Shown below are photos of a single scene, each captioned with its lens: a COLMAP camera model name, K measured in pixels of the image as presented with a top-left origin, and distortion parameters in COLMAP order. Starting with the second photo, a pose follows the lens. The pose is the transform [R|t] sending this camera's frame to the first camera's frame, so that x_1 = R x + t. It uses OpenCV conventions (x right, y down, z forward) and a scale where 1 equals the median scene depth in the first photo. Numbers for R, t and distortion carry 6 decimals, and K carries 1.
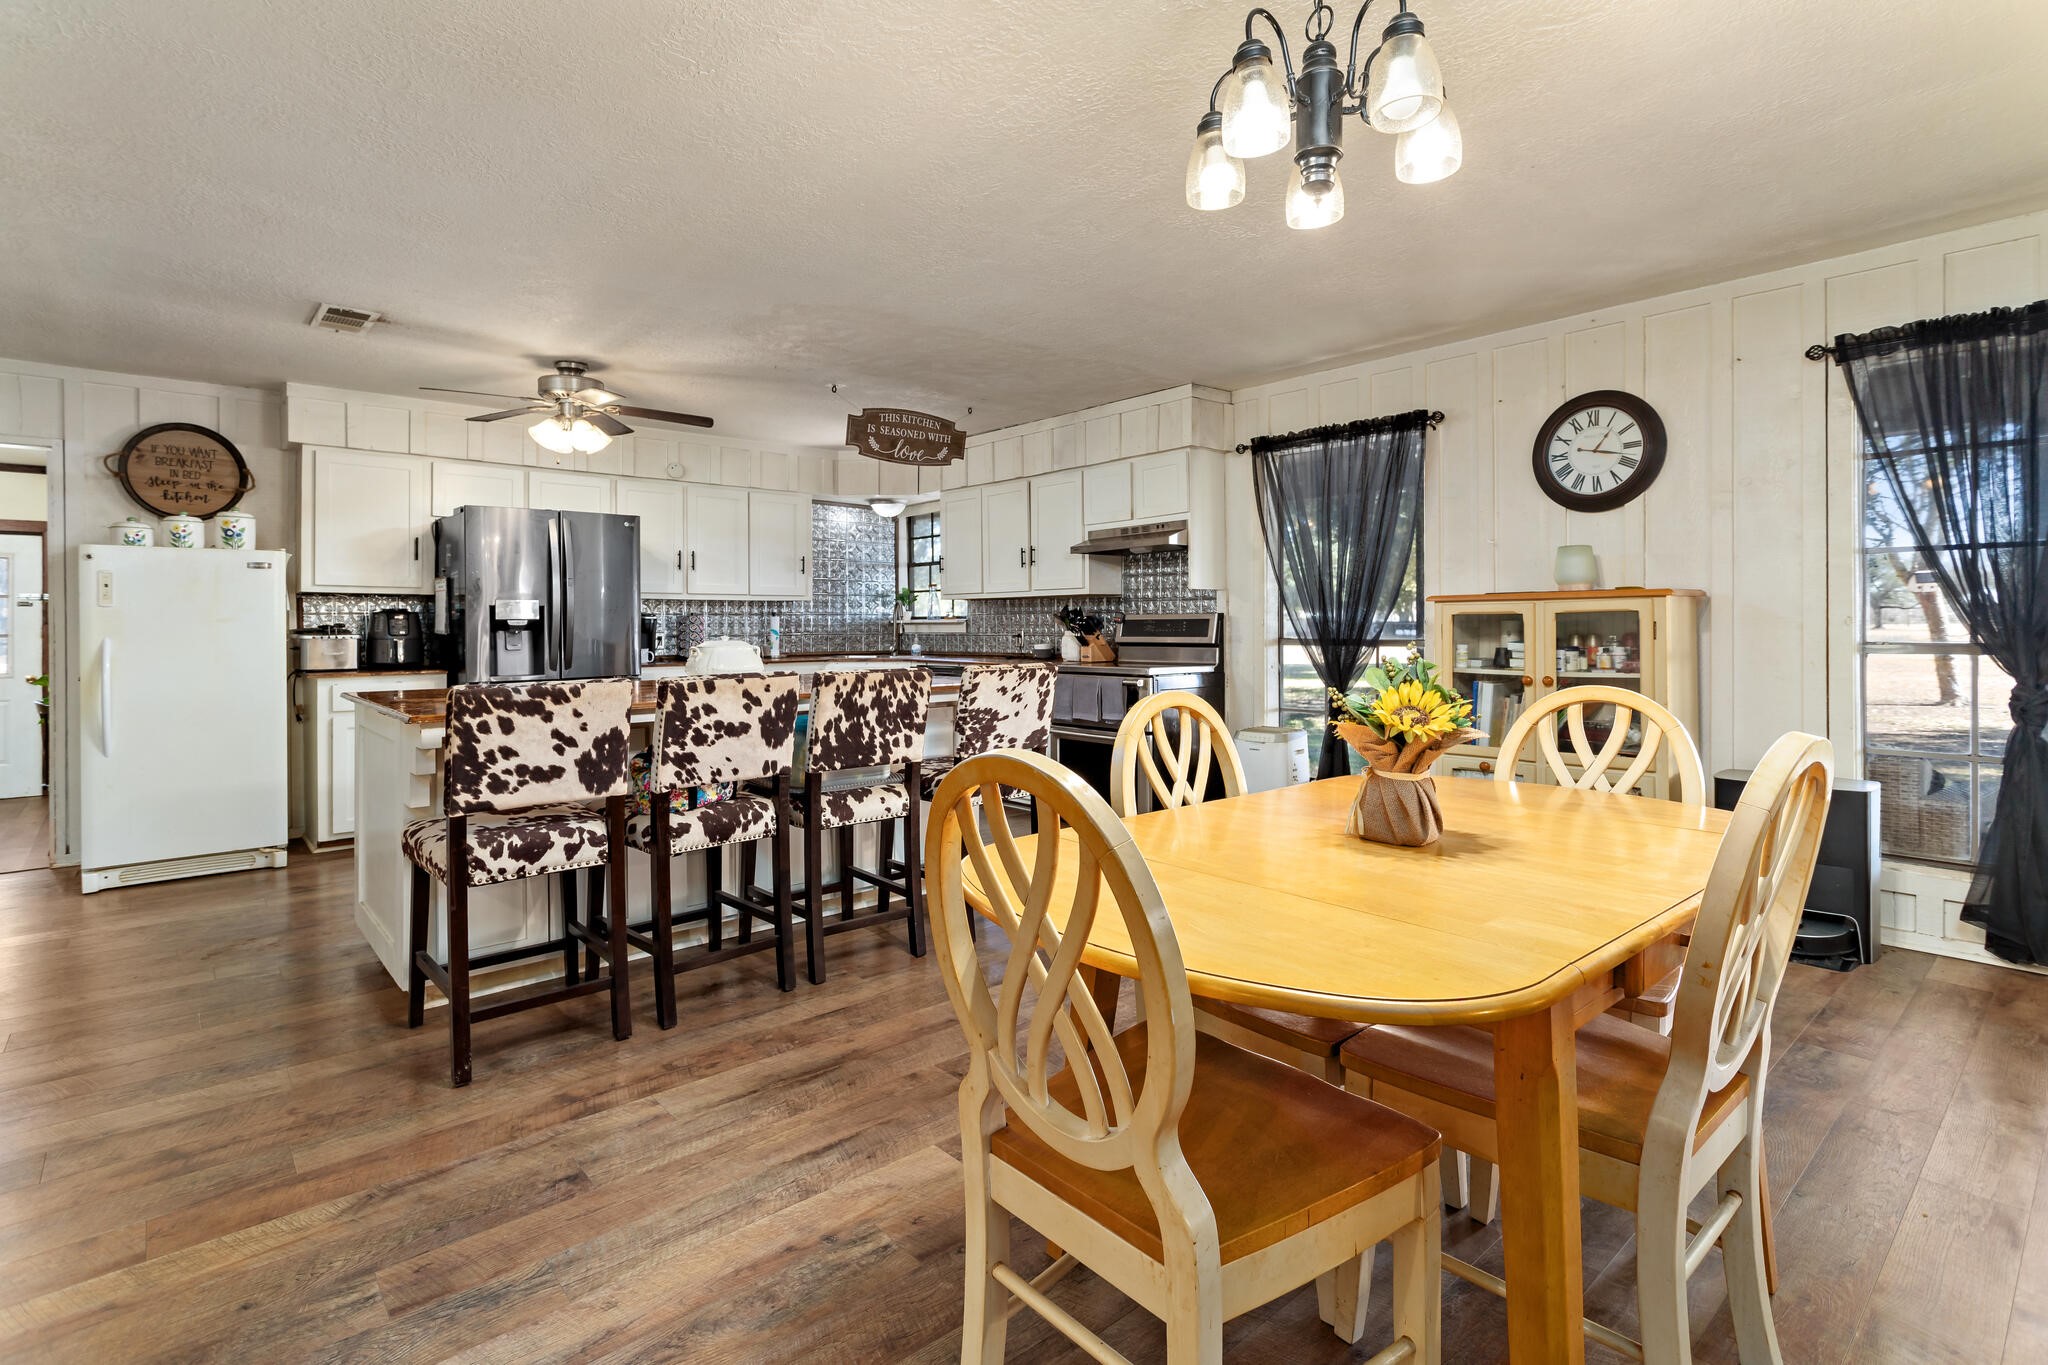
lens RADIAL K [[984.6, 0, 1016.3], [0, 984.6, 627.0], [0, 0, 1]] dist [0.005686, -0.001503]
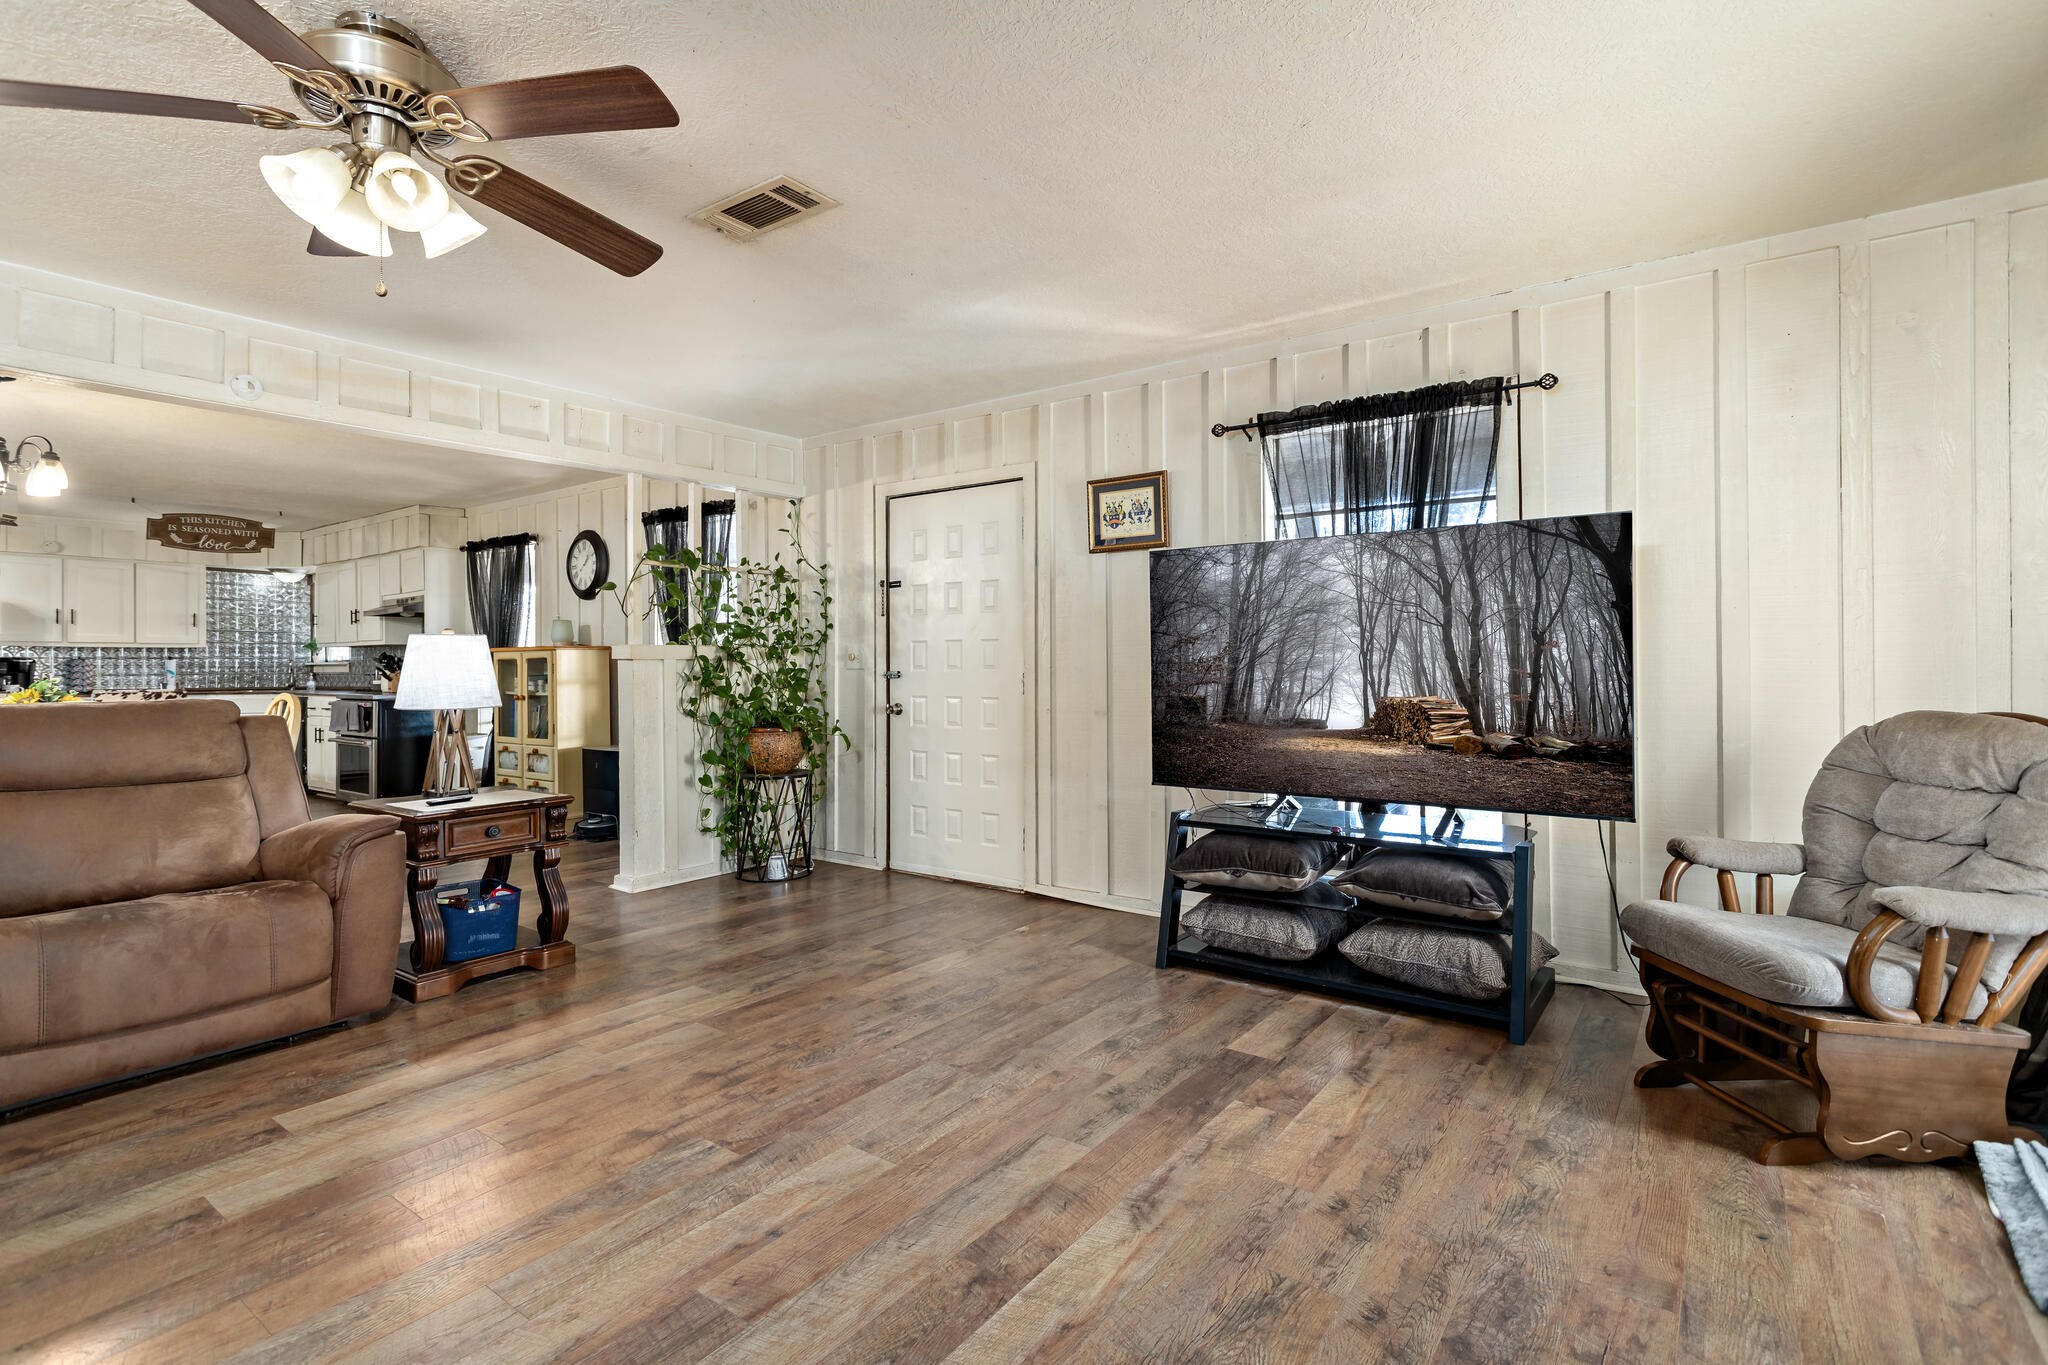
lens RADIAL K [[971.9, 0, 1017.9], [0, 971.9, 654.2], [0, 0, 1]] dist [0.002015, 0.001040]
pose [[0.975640, 0.001340, 0.219372, 0.773779], [0.001658, 0.999908, -0.013480, 0.001106], [-0.219370, 0.013515, 0.975548, -0.665879]]
